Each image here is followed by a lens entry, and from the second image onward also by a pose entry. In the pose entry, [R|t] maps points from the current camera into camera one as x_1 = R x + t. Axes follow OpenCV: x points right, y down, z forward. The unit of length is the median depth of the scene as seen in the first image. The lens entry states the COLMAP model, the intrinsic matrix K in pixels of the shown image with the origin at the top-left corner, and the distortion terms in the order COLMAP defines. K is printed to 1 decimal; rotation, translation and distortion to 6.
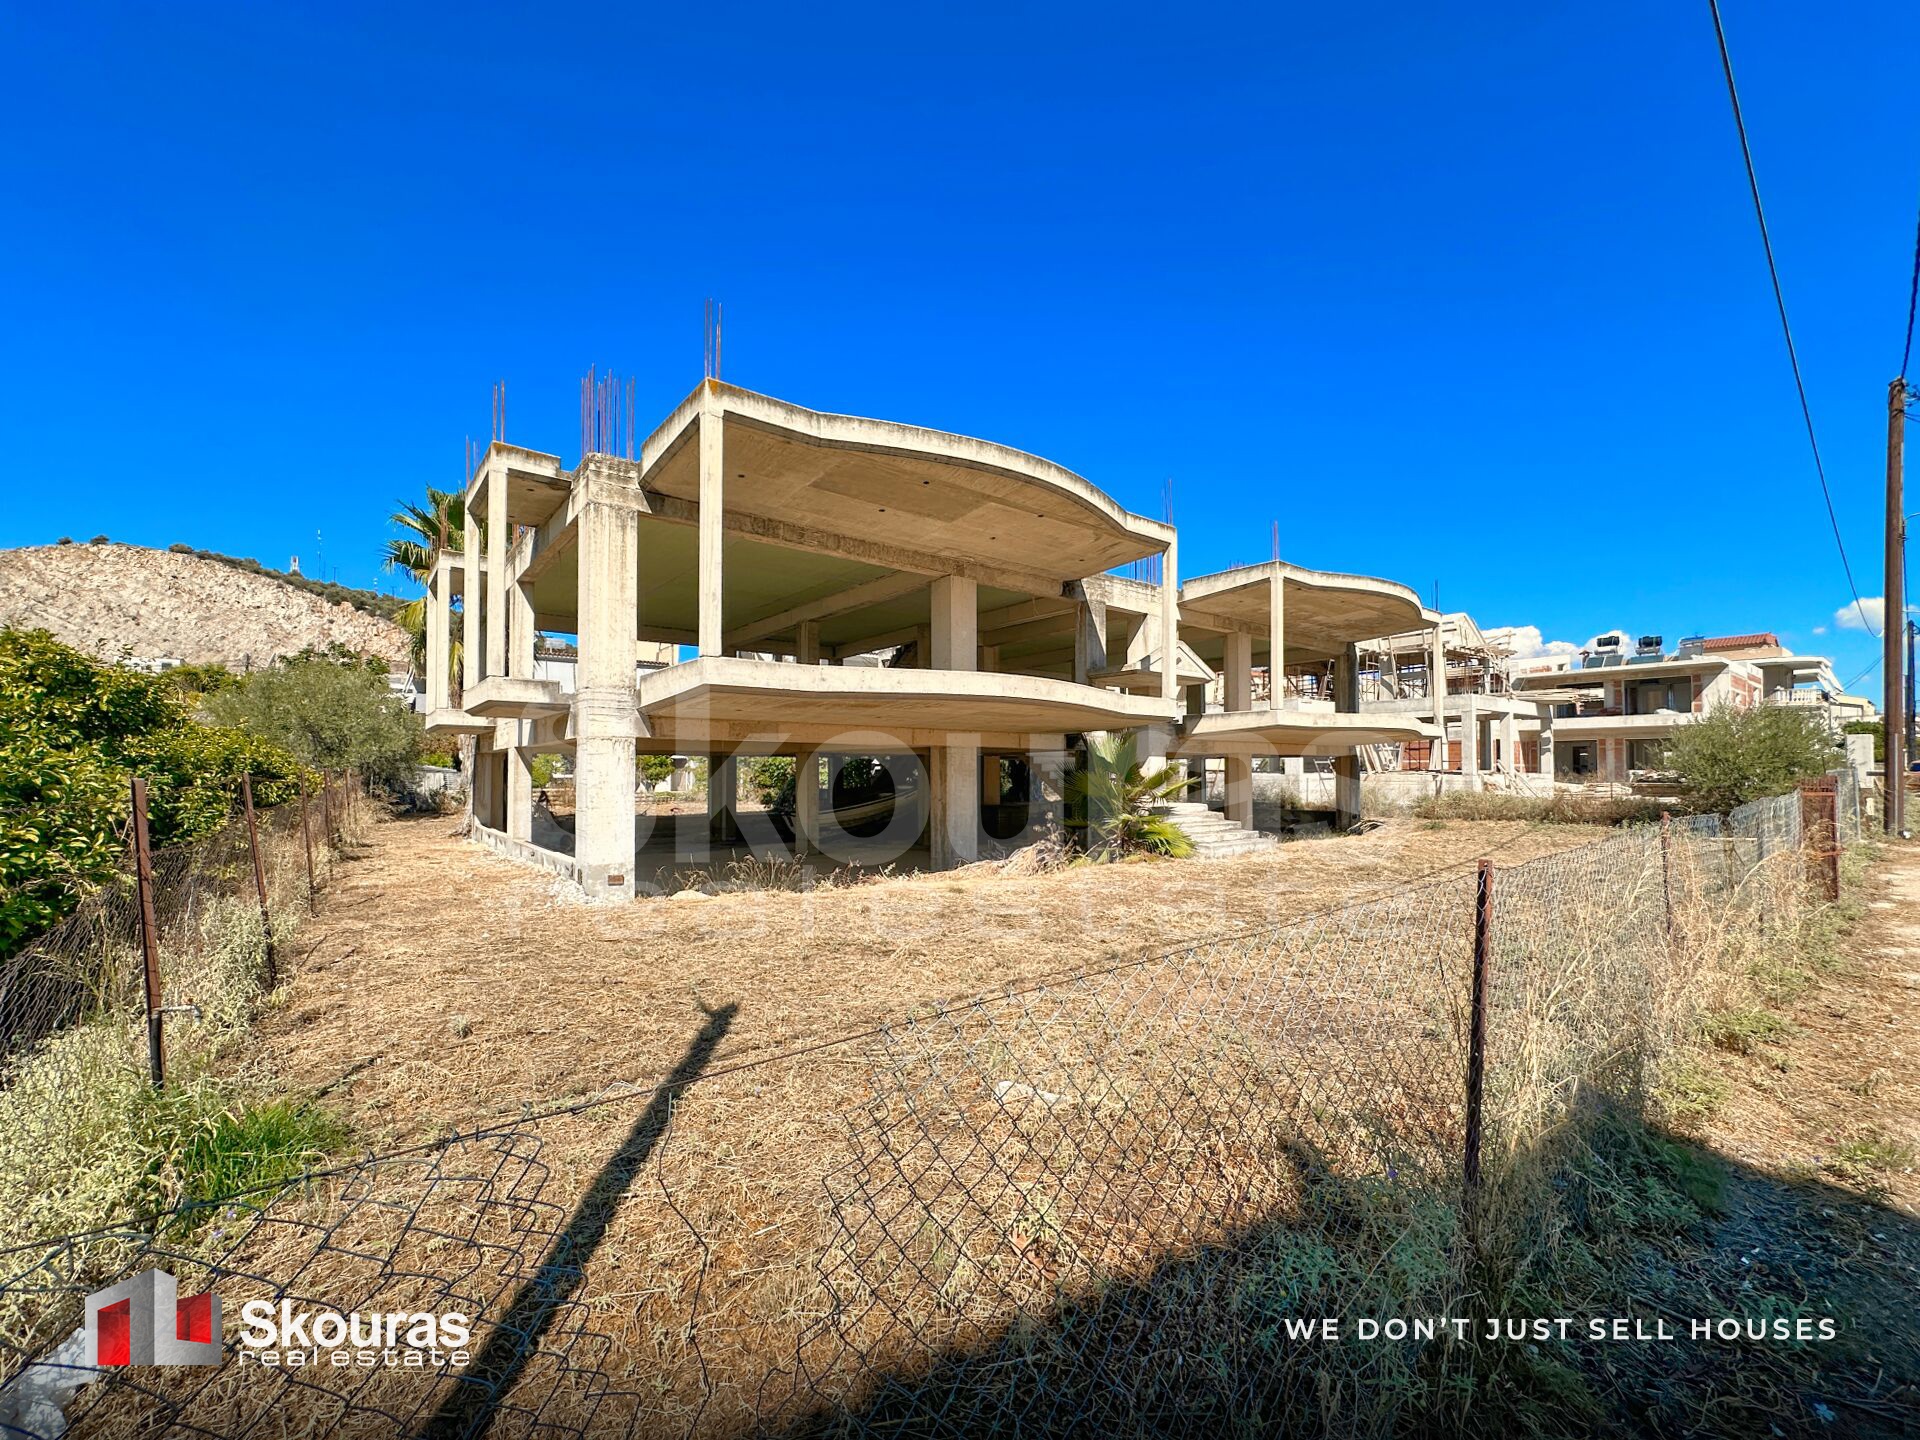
lens RADIAL K [[775.3, 0, 956.3], [0, 775.3, 773.2], [0, 0, 1]] dist [0.000951, -0.000553]
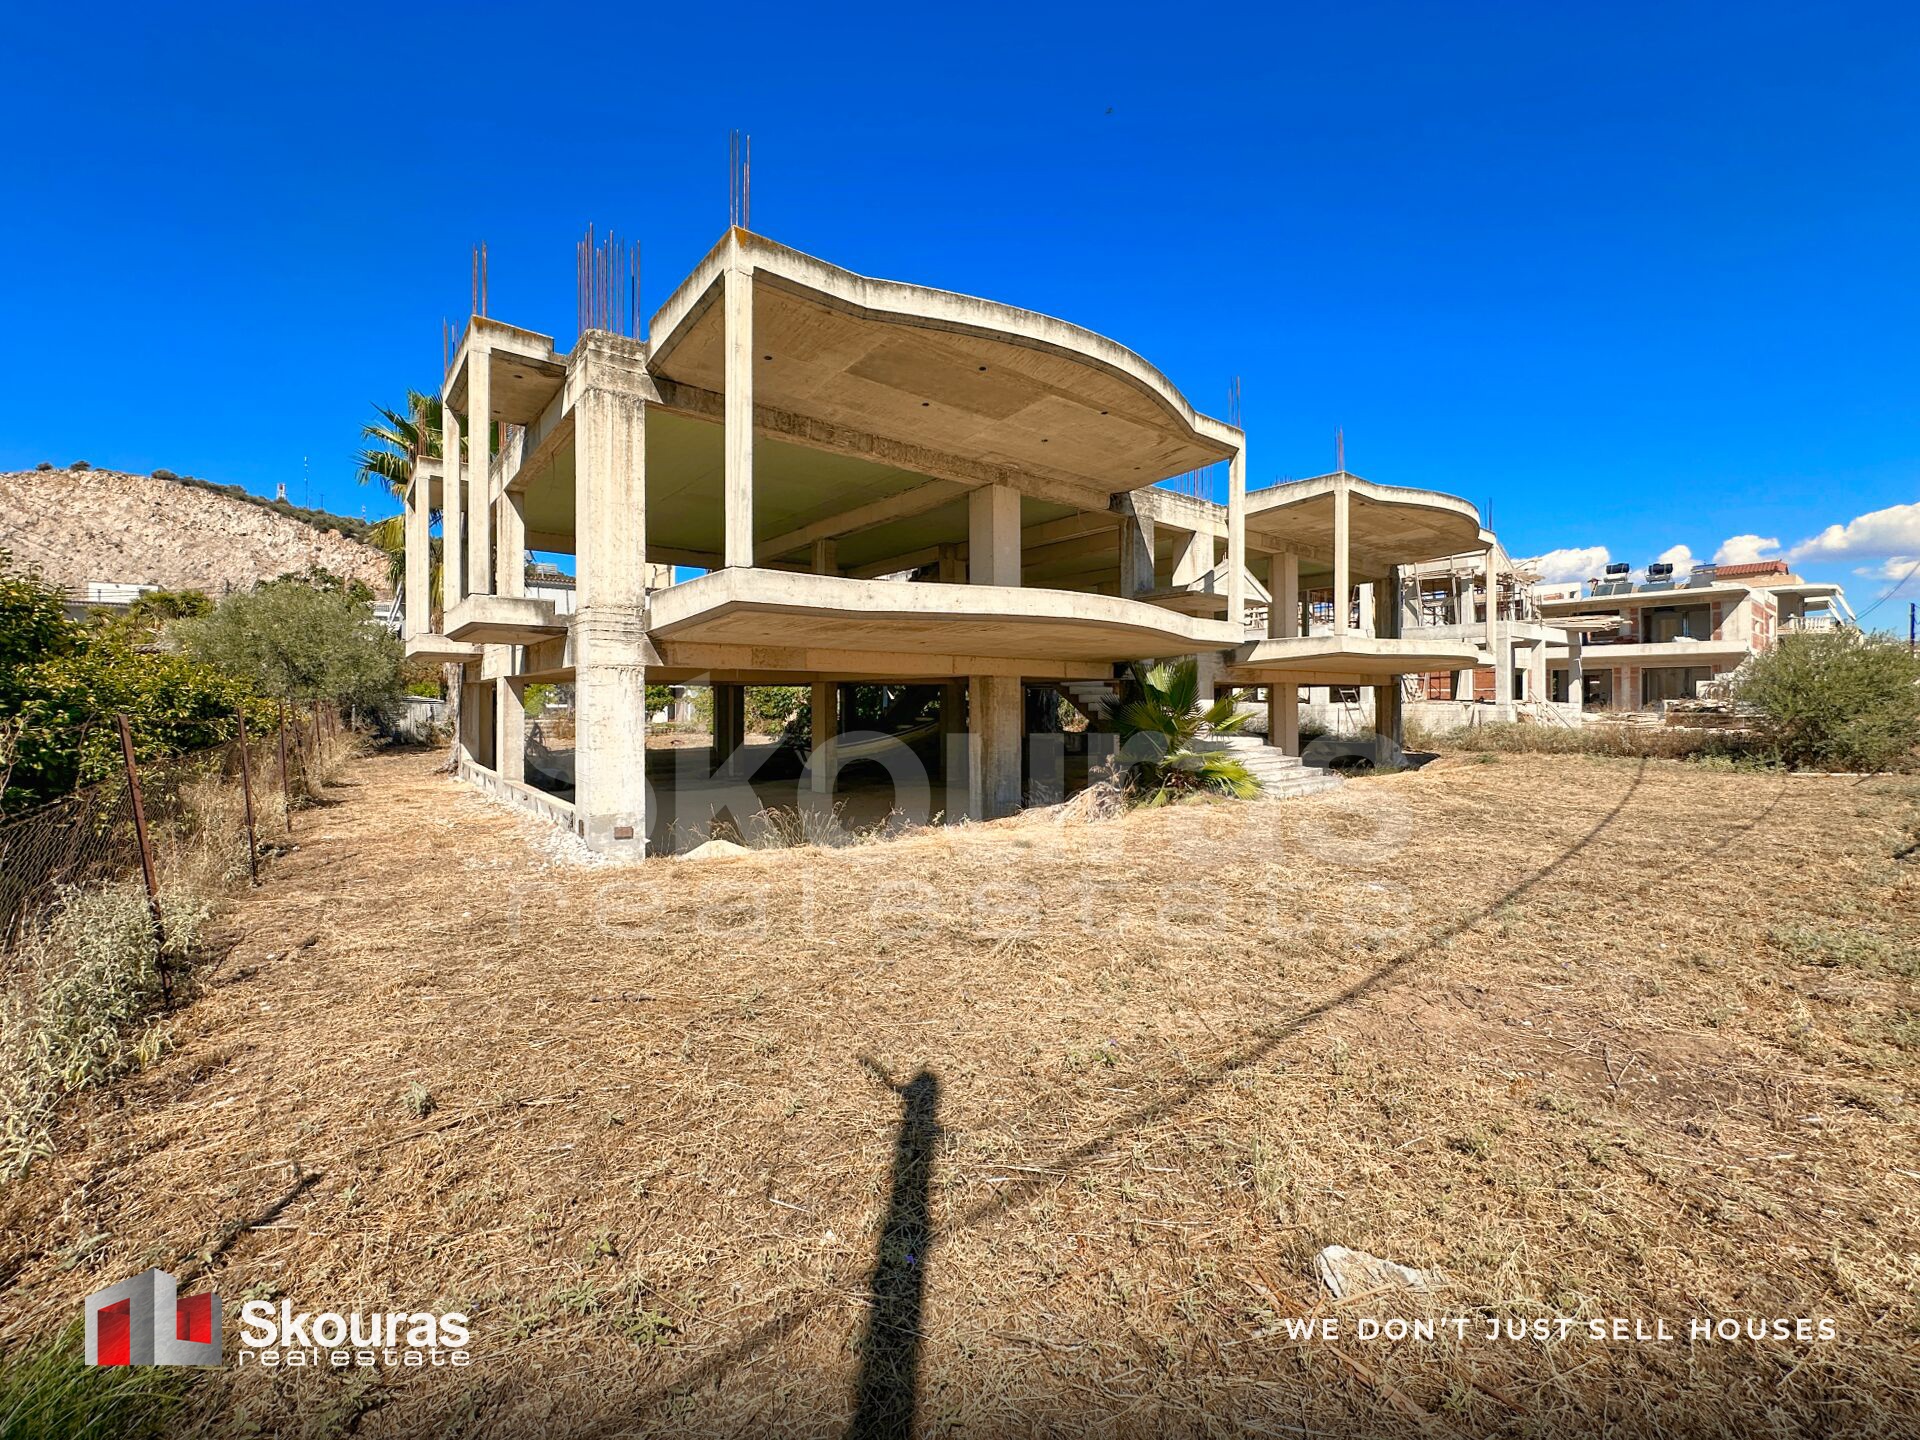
lens RADIAL K [[771.4, 0, 958.8], [0, 771.4, 714.8], [0, 0, 1]] dist [-0.001060, 0.000270]
pose [[0.999921, -0.001086, 0.012507, -0.062694], [0.000874, 0.999855, 0.016980, -0.005023], [-0.012524, -0.016968, 0.999778, 0.115791]]
